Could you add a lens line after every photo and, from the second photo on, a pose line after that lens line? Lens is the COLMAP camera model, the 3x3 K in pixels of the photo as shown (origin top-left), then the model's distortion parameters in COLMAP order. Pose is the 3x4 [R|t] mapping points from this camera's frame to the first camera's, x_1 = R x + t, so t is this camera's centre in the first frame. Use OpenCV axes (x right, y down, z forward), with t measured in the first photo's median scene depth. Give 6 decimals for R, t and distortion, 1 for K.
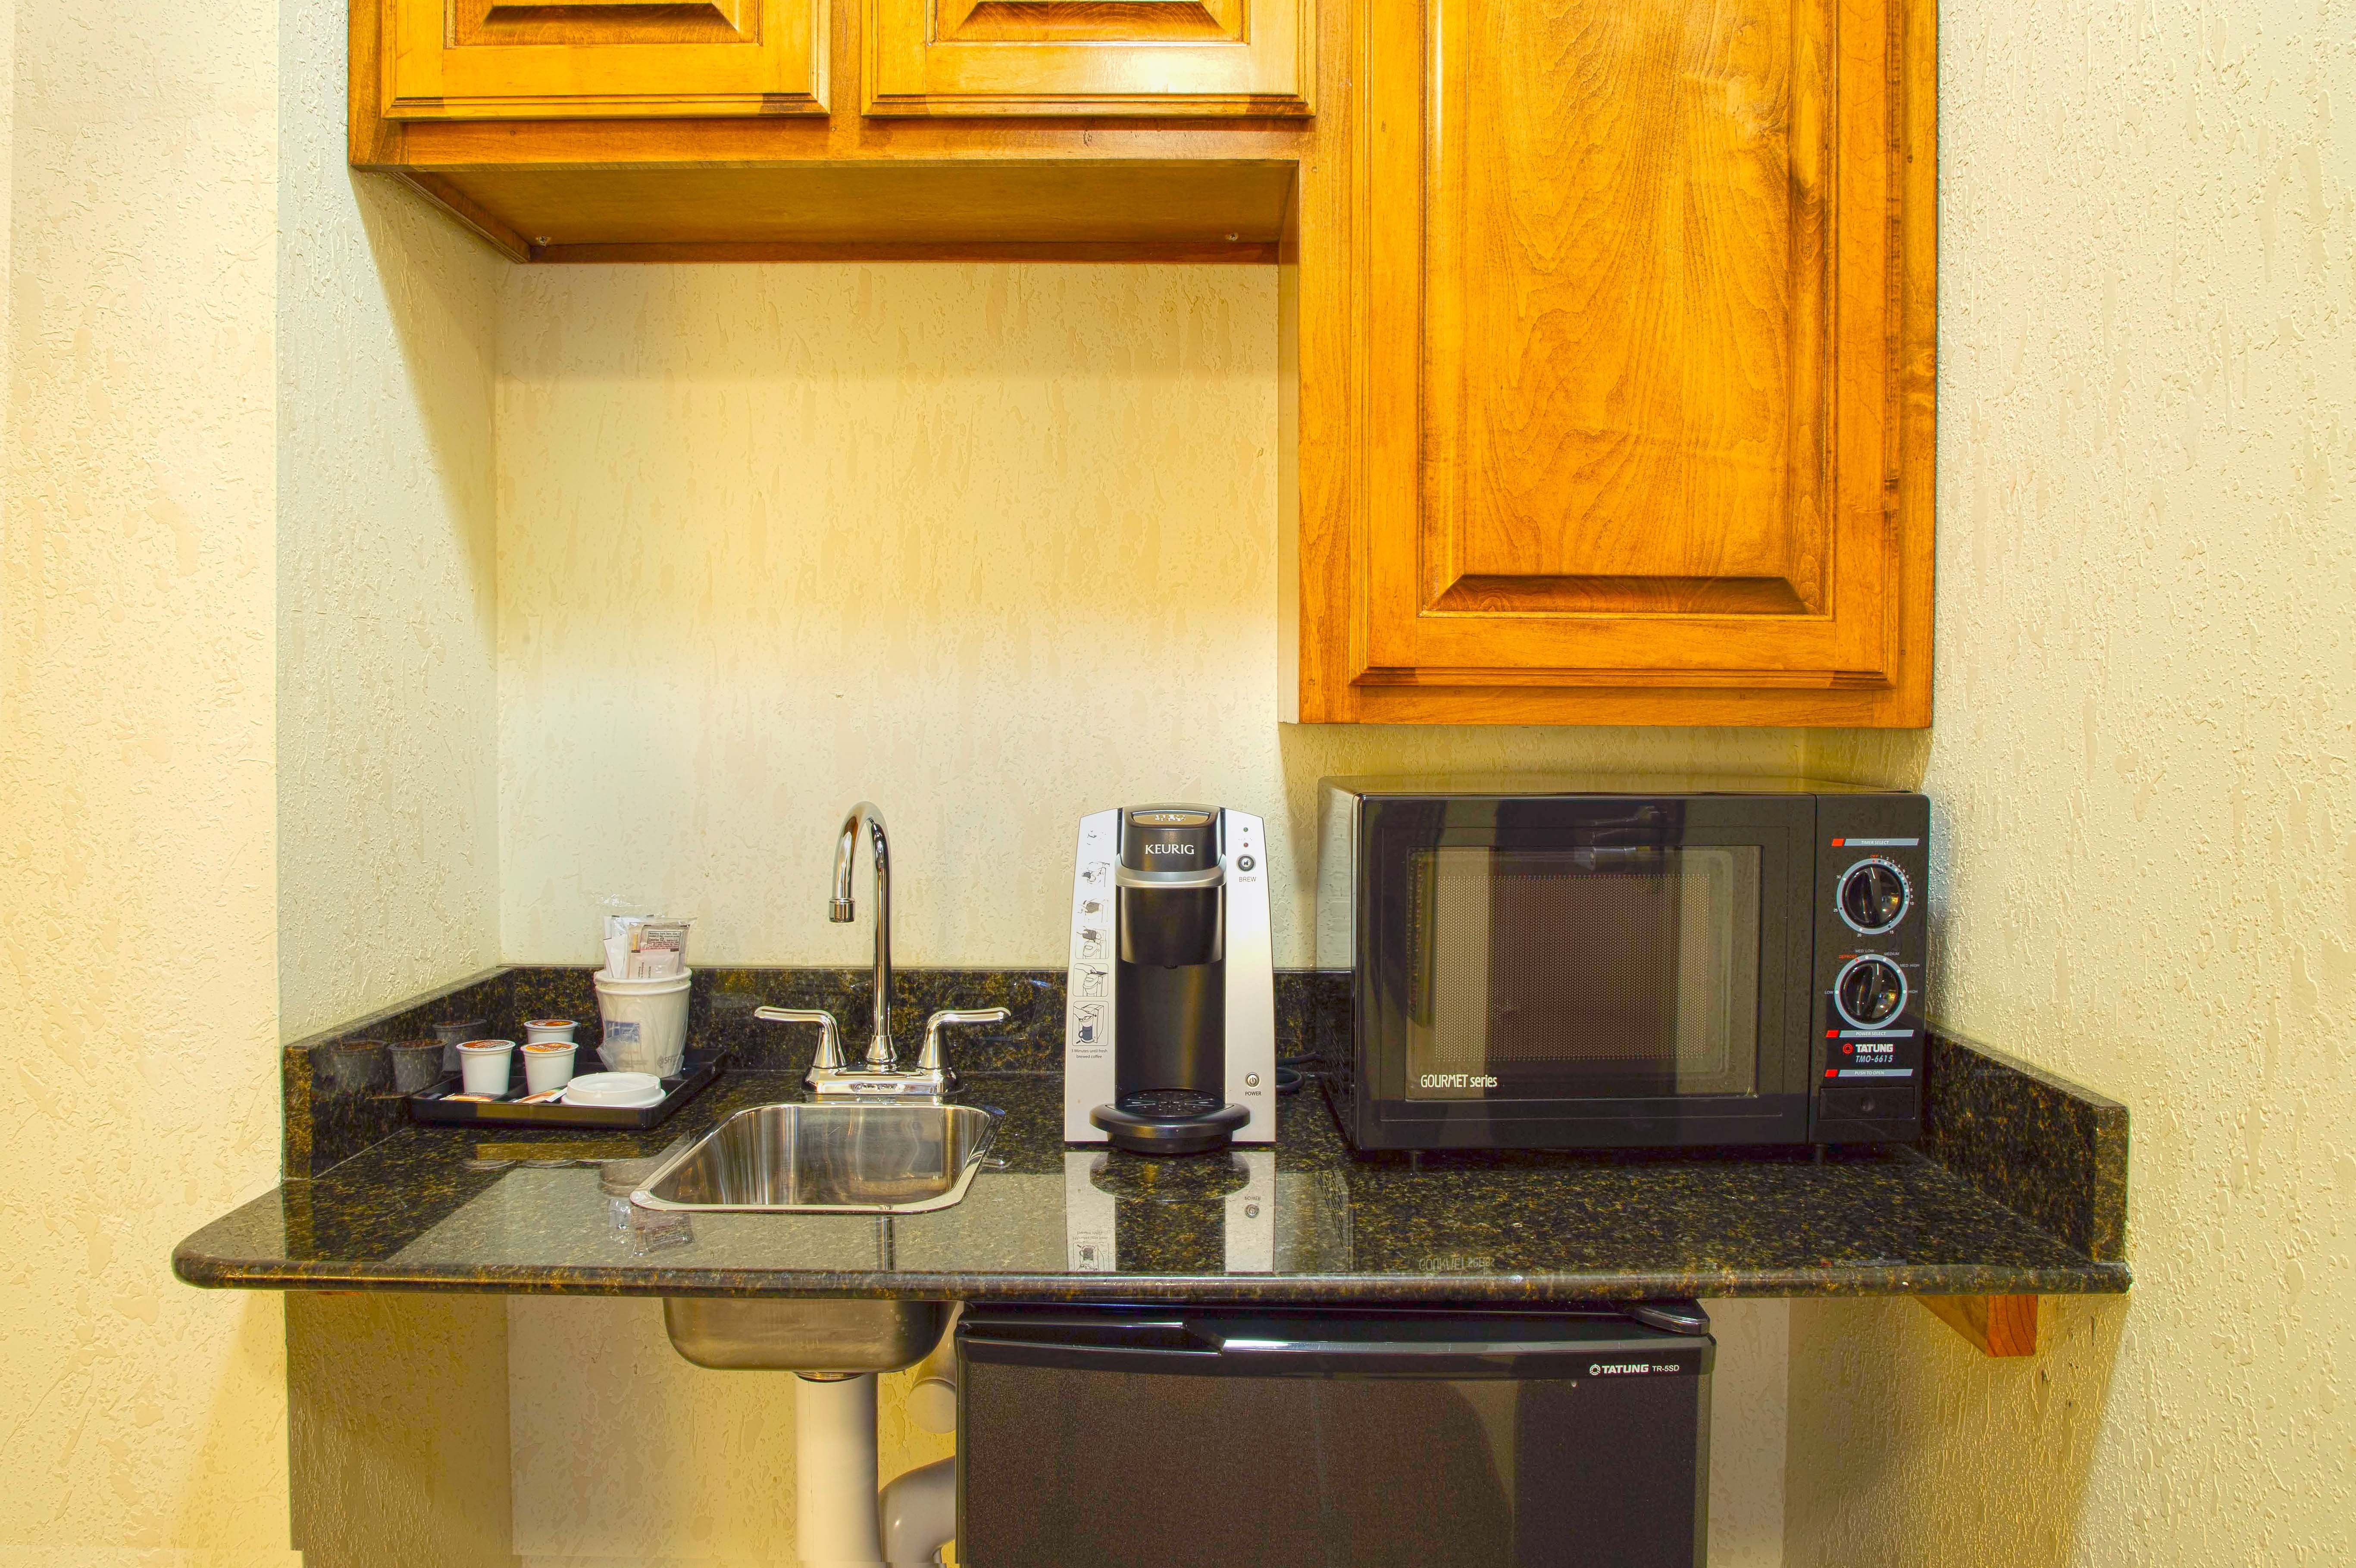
lens RADIAL K [[1606.3, 0, 1176.6], [0, 1606.3, 783.7], [0, 0, 1]] dist [-0.041986, -0.000746]
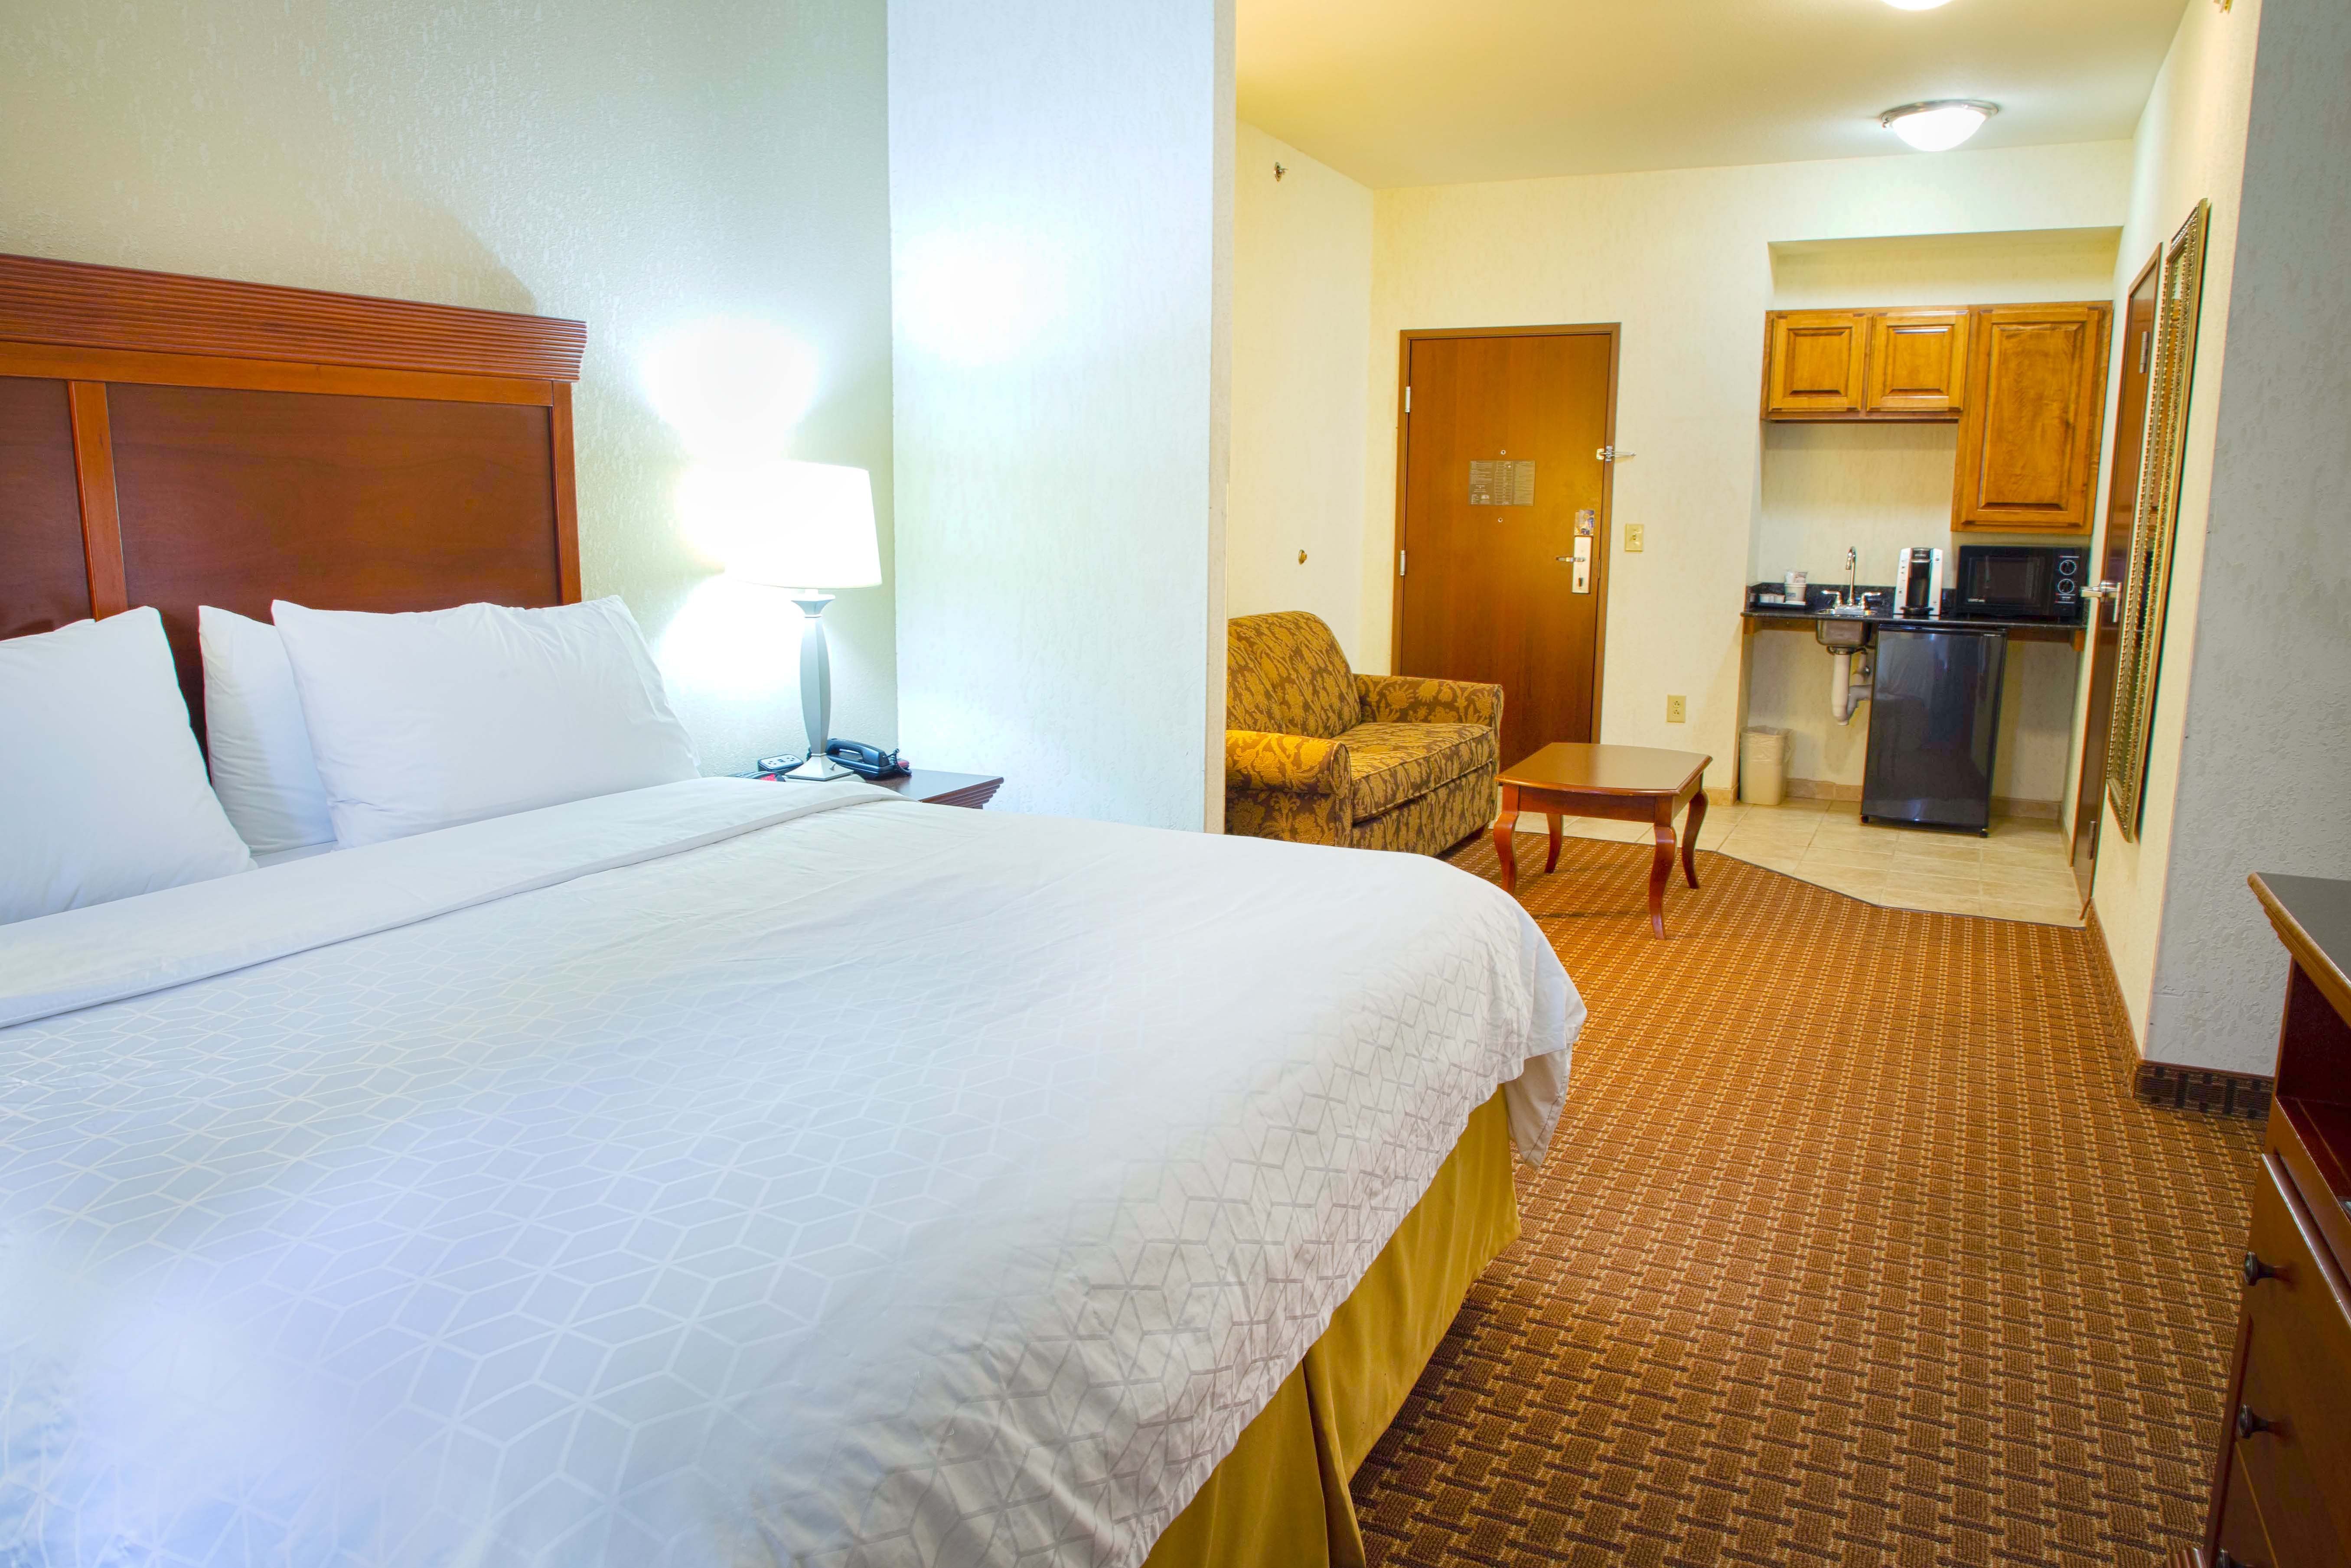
lens RADIAL K [[1602.6, 0, 1181.6], [0, 1602.6, 795.9], [0, 0, 1]] dist [-0.041986, -0.000746]
pose [[0.899665, 0.079574, -0.429268, 0.107747], [-0.021050, 0.990012, 0.139401, 0.141015], [0.436073, -0.116378, 0.892354, -4.586963]]
